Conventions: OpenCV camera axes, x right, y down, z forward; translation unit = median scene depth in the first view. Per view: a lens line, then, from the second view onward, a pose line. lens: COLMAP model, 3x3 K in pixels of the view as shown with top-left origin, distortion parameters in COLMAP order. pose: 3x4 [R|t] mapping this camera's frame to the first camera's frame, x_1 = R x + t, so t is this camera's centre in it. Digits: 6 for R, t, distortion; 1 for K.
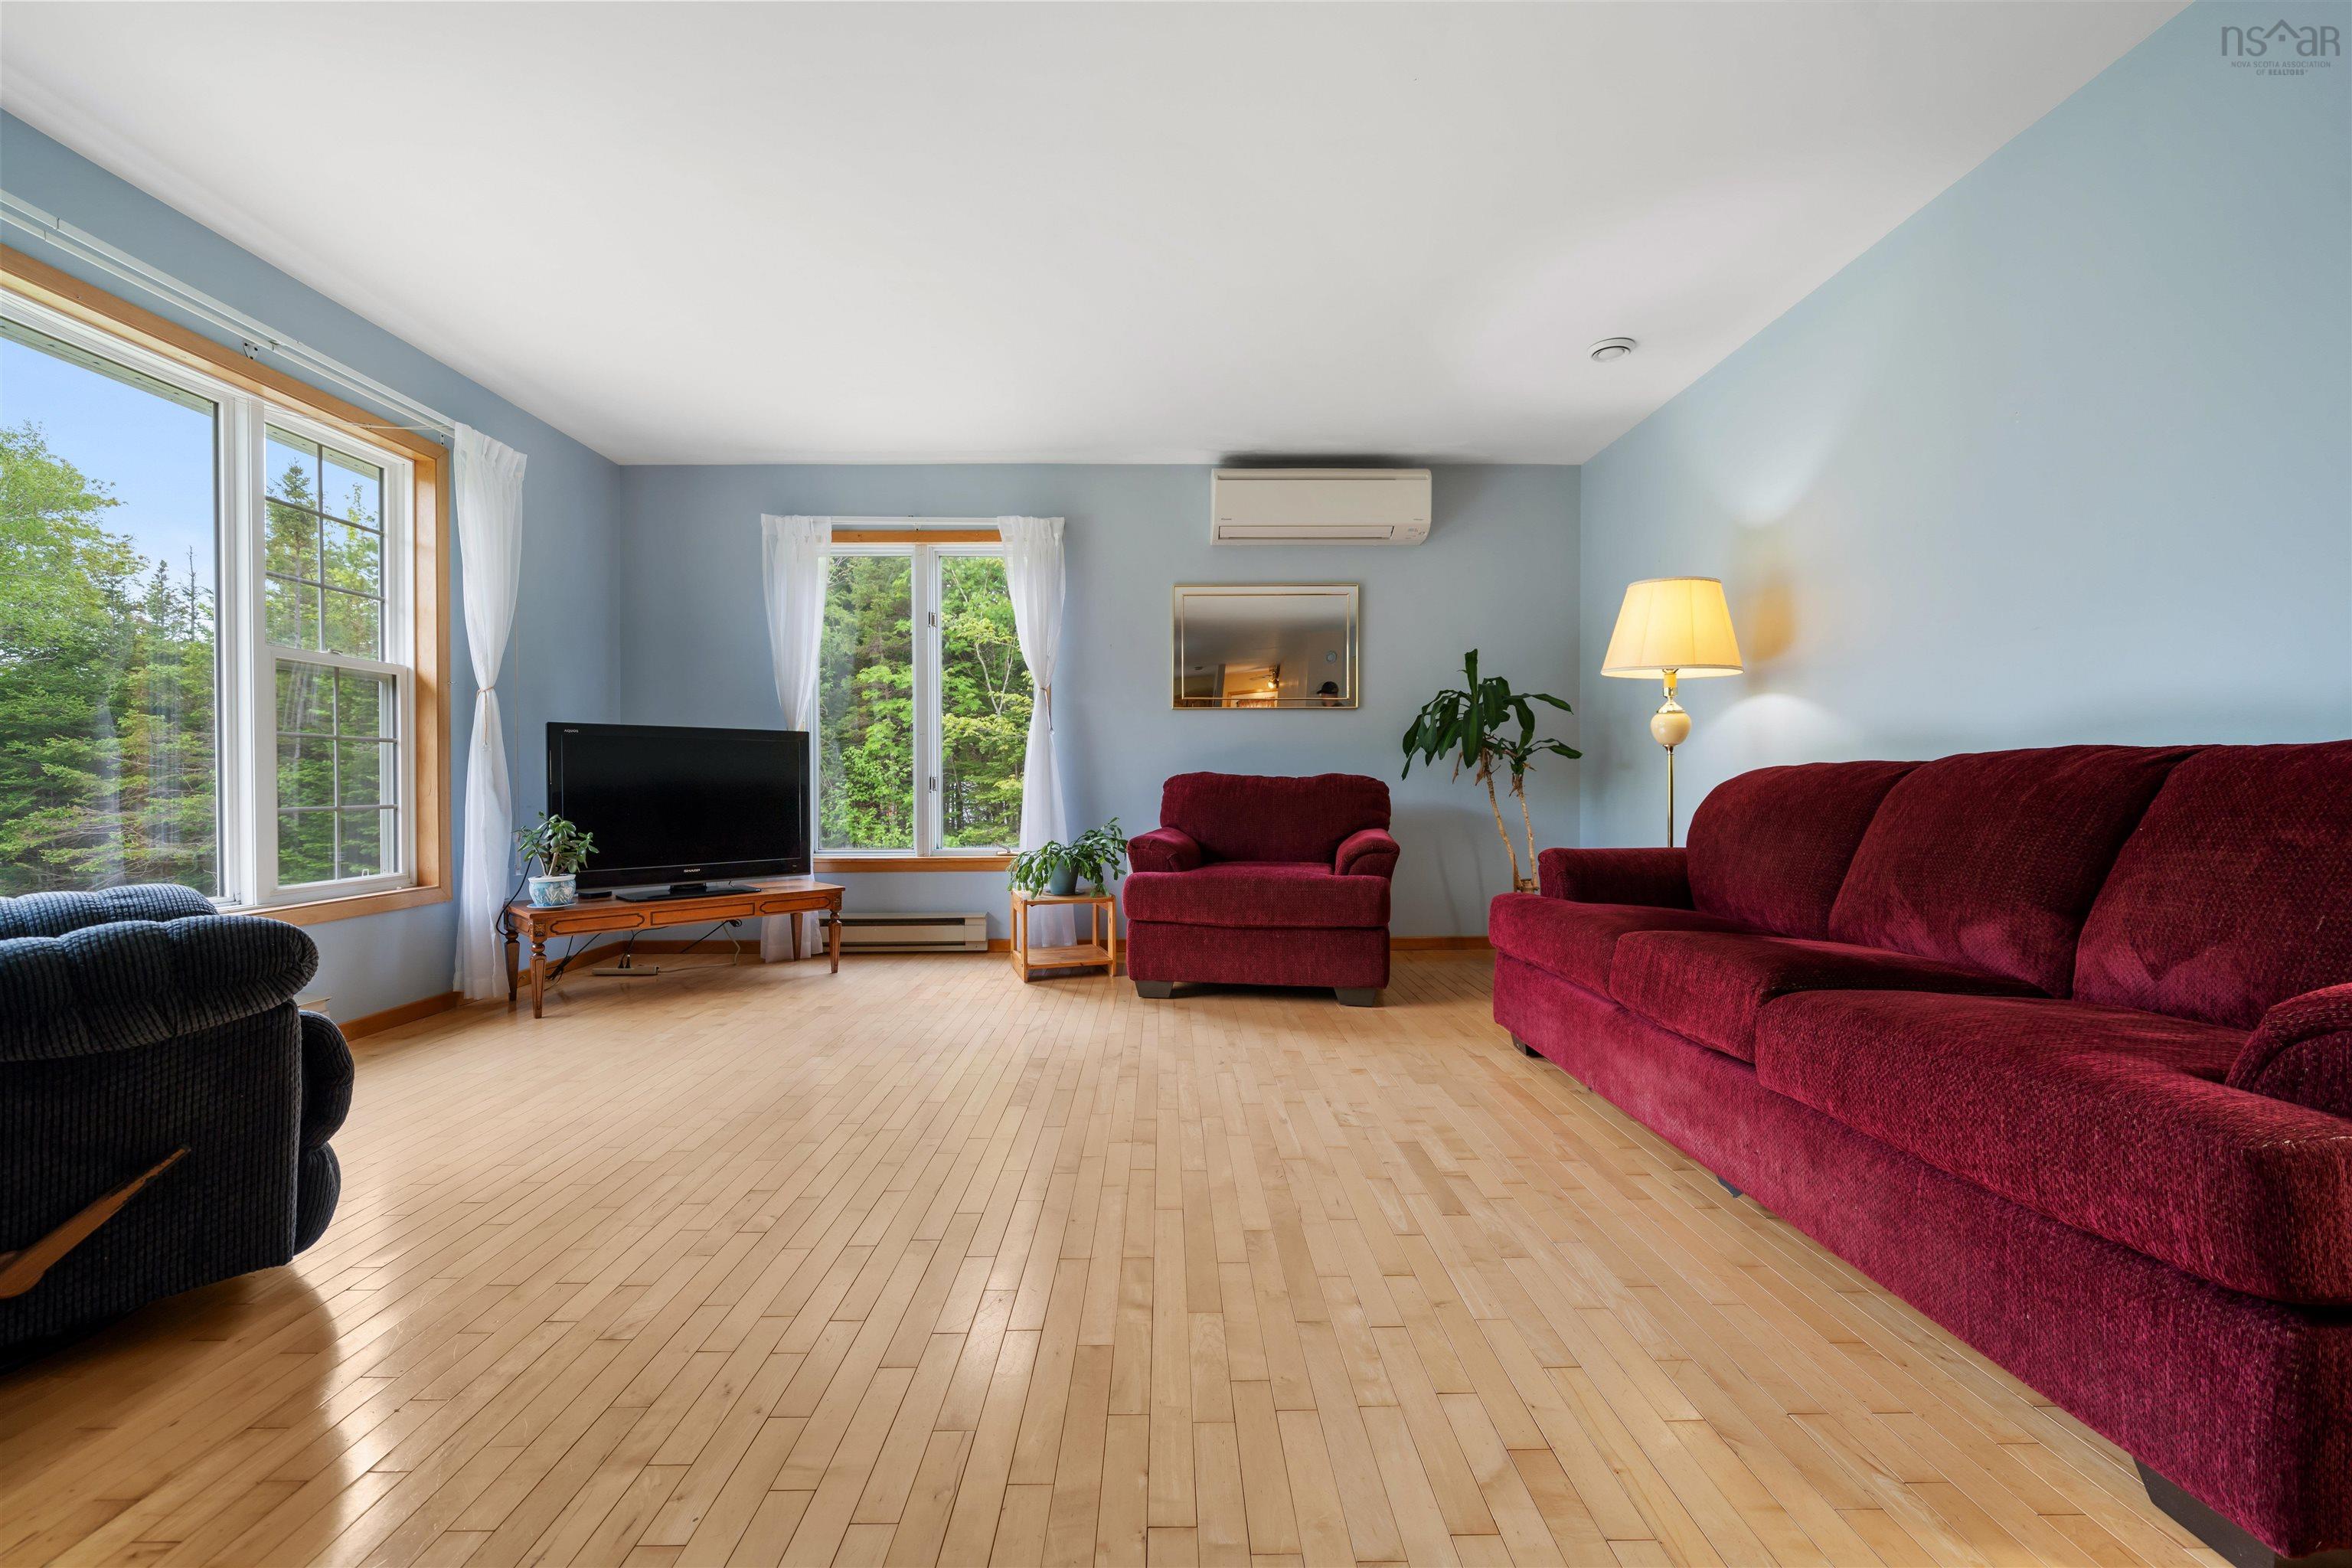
lens RADIAL K [[962.5, 0, 1176.0], [0, 962.5, 784.0], [0, 0, 1]] dist [-0.000553, -0.000253]
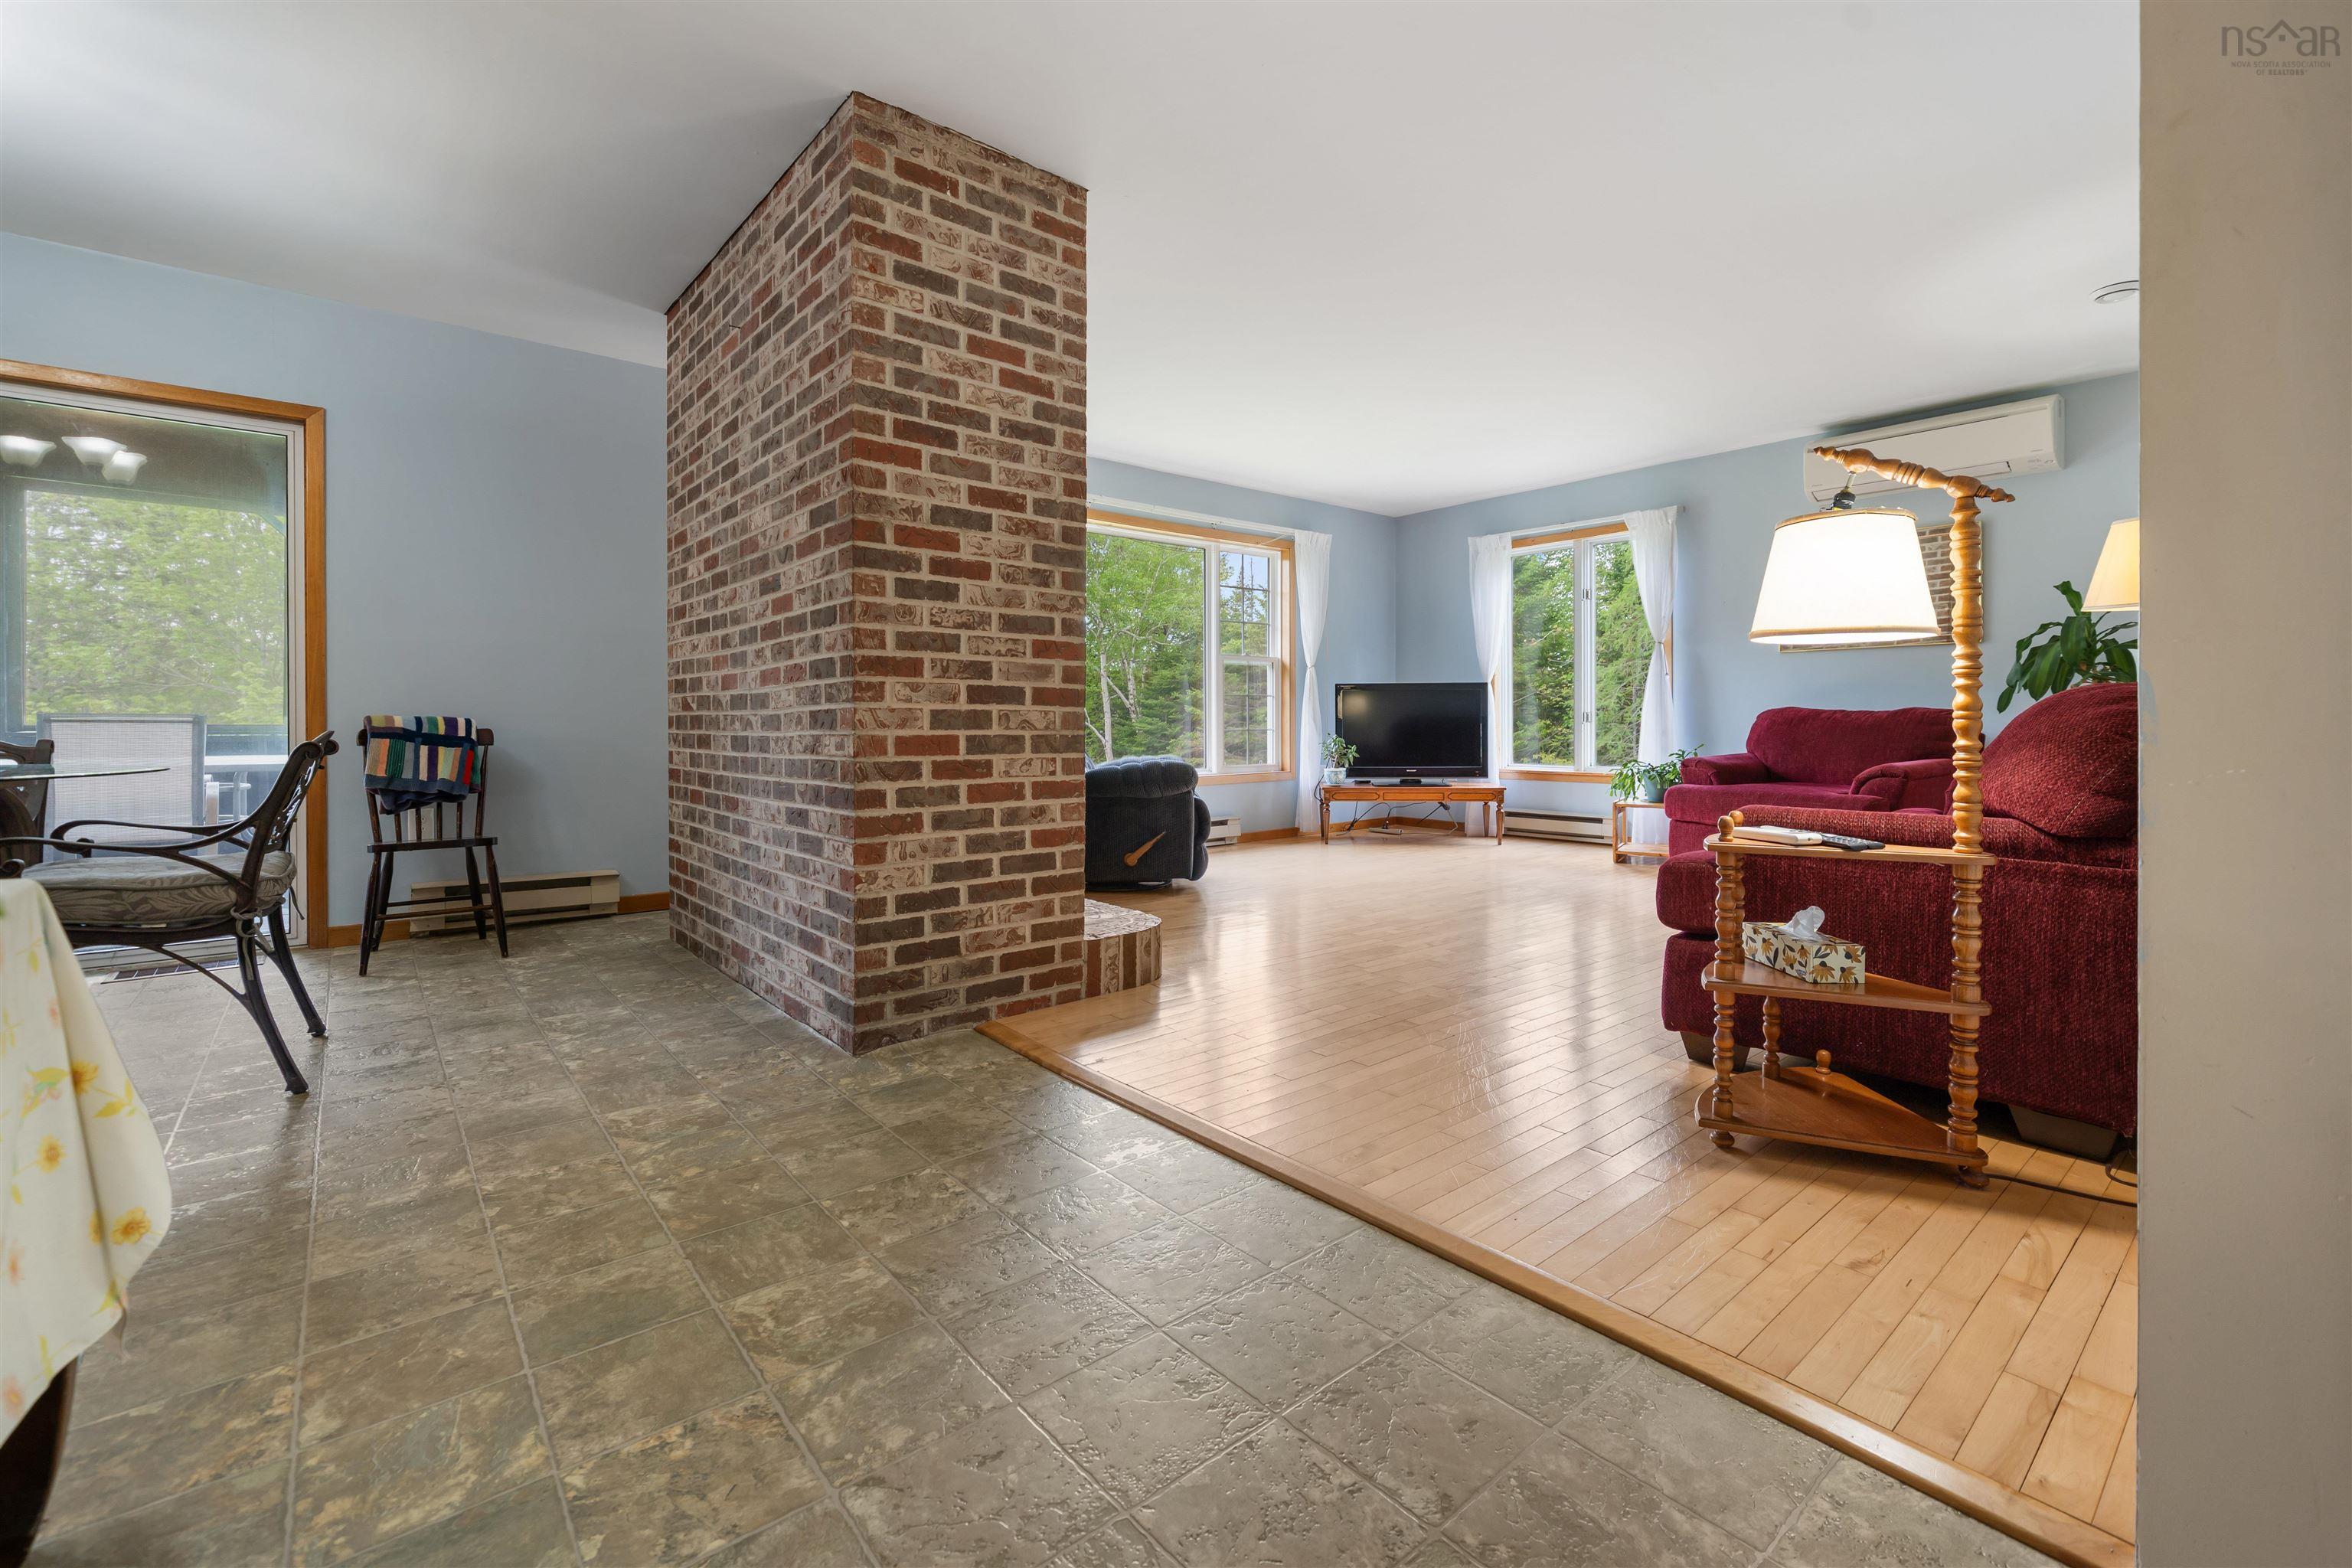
lens RADIAL K [[982.1, 0, 1166.5], [0, 982.1, 725.3], [0, 0, 1]] dist [-0.000965, 0.000157]
pose [[0.625911, 0.005063, -0.779878, 0.474050], [0.000931, 0.999973, 0.007239, 0.000205], [0.779894, -0.005257, 0.625889, -0.325236]]
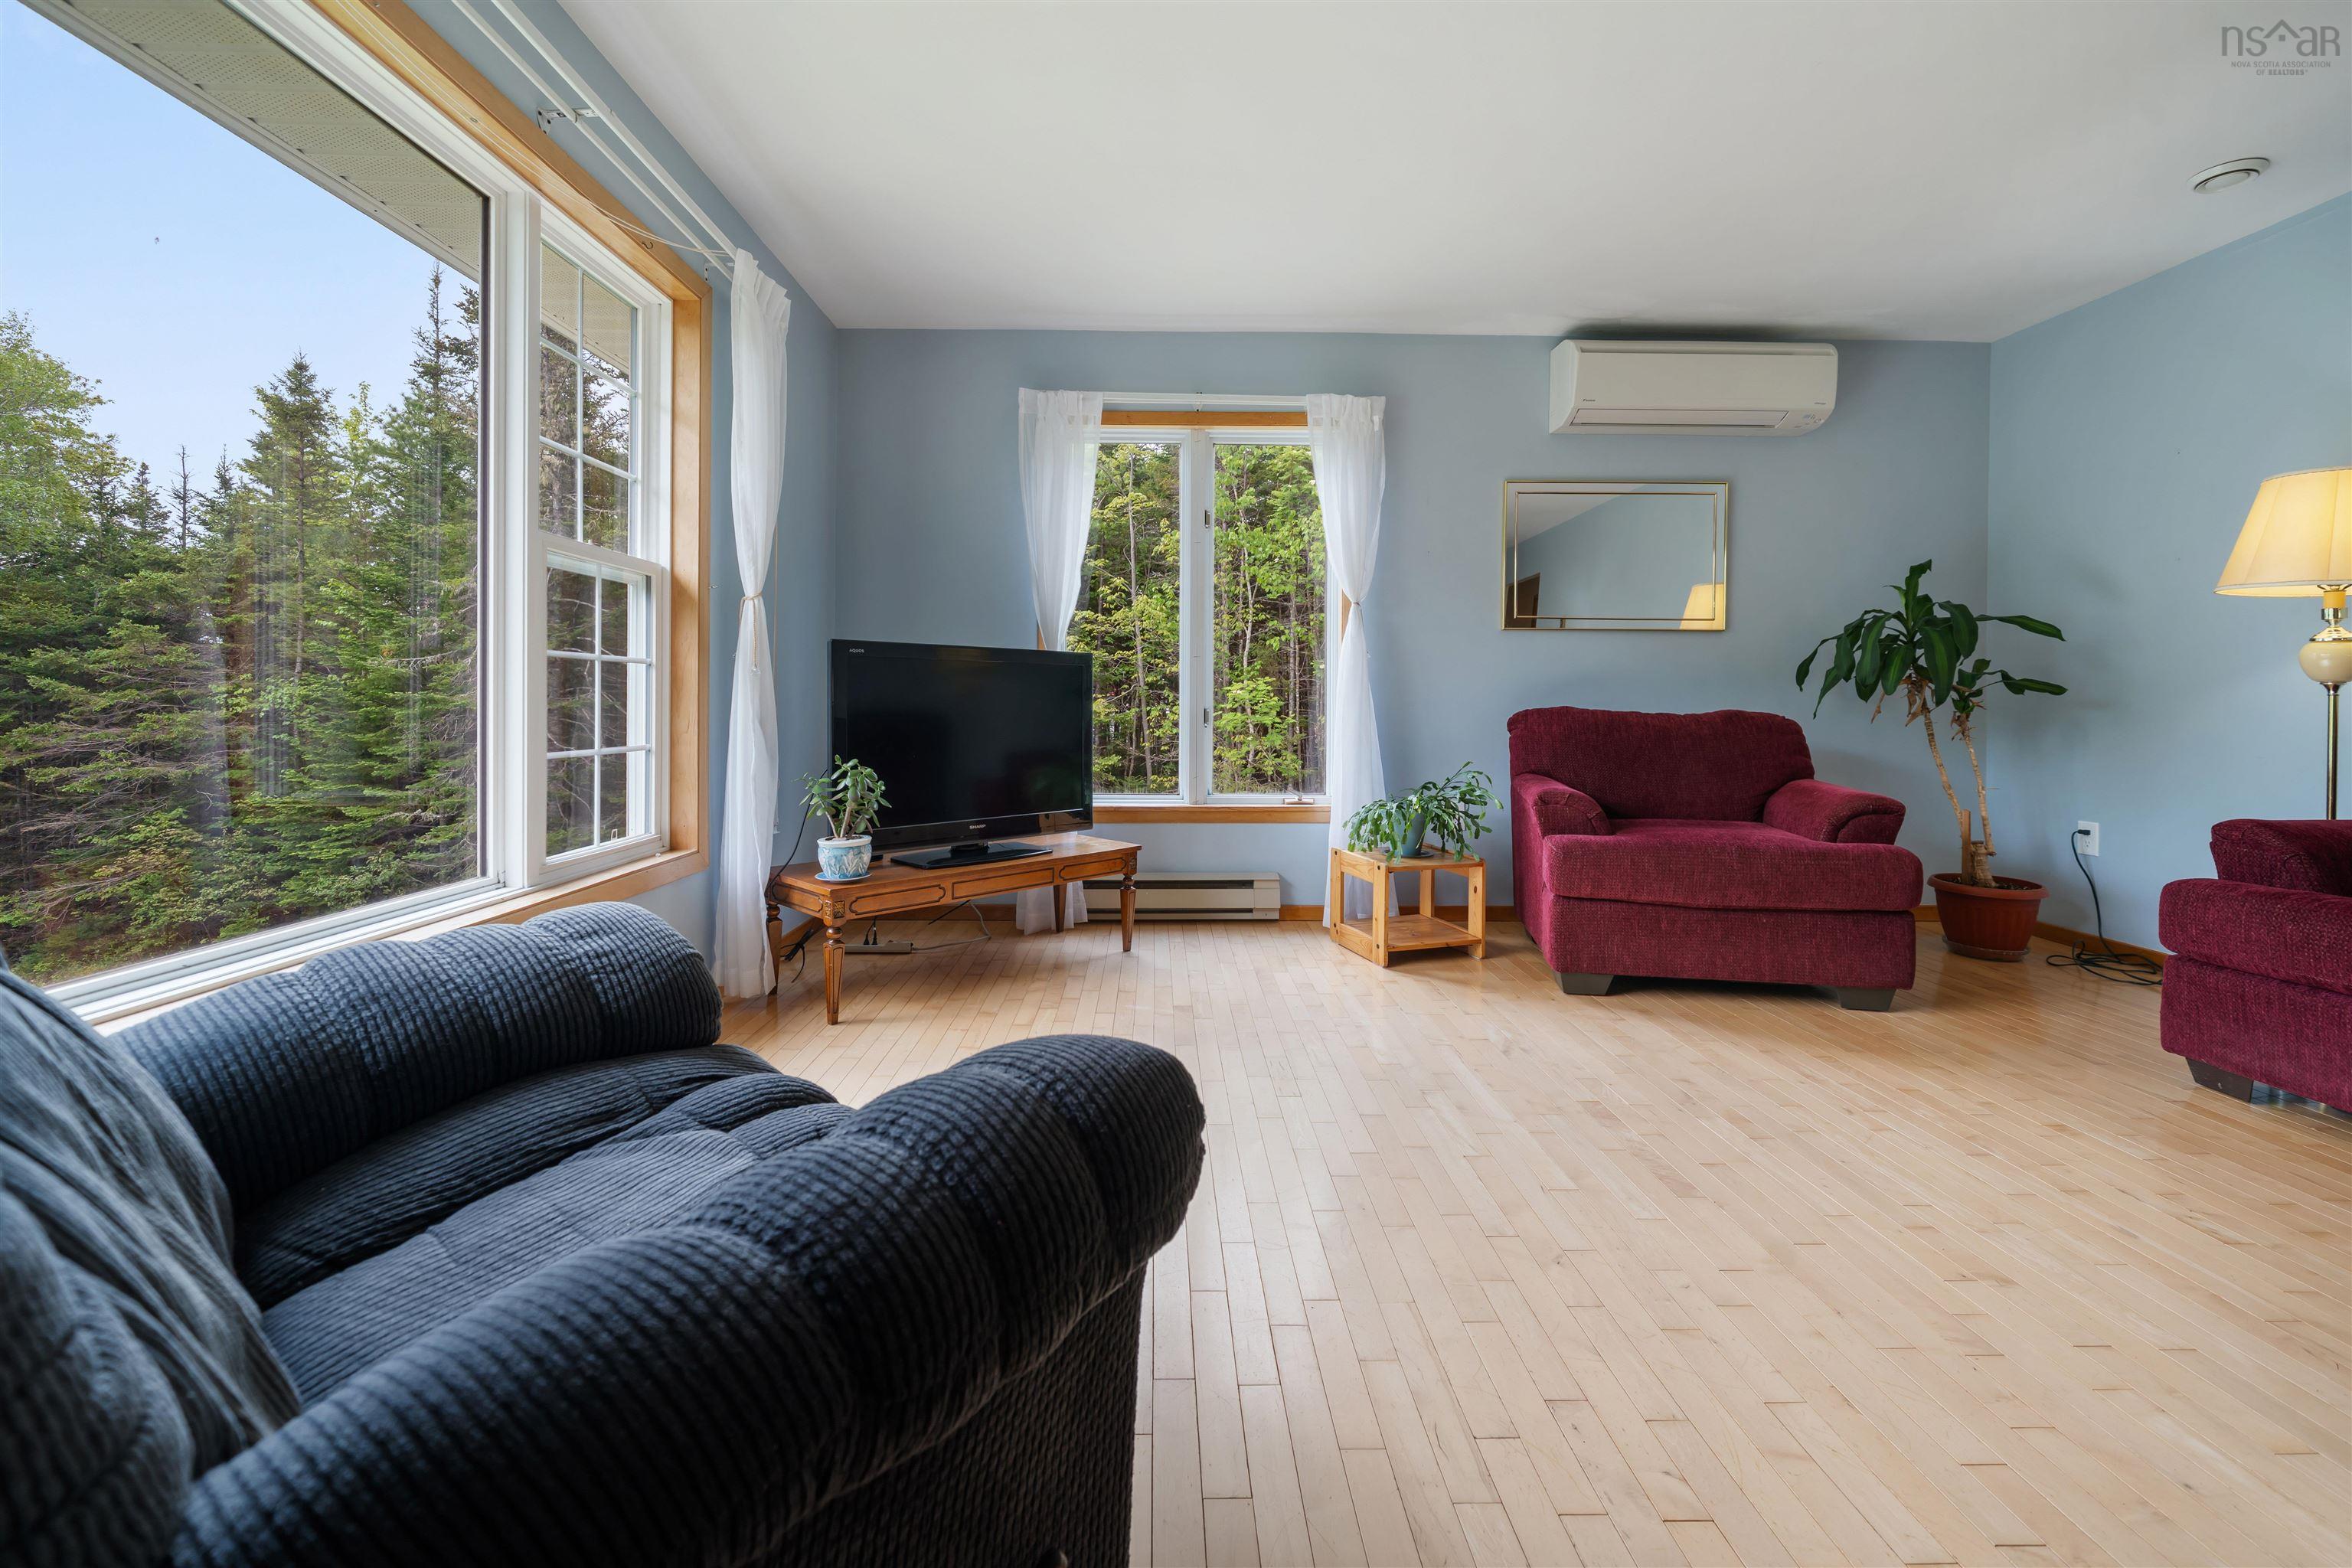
lens RADIAL K [[981.1, 0, 1178.2], [0, 981.1, 699.0], [0, 0, 1]] dist [-0.002002, -0.000152]
pose [[0.999904, 0.008671, 0.010798, -0.305134], [-0.008605, 0.999944, -0.006163, -0.010655], [-0.010851, 0.006070, 0.999923, 0.162651]]
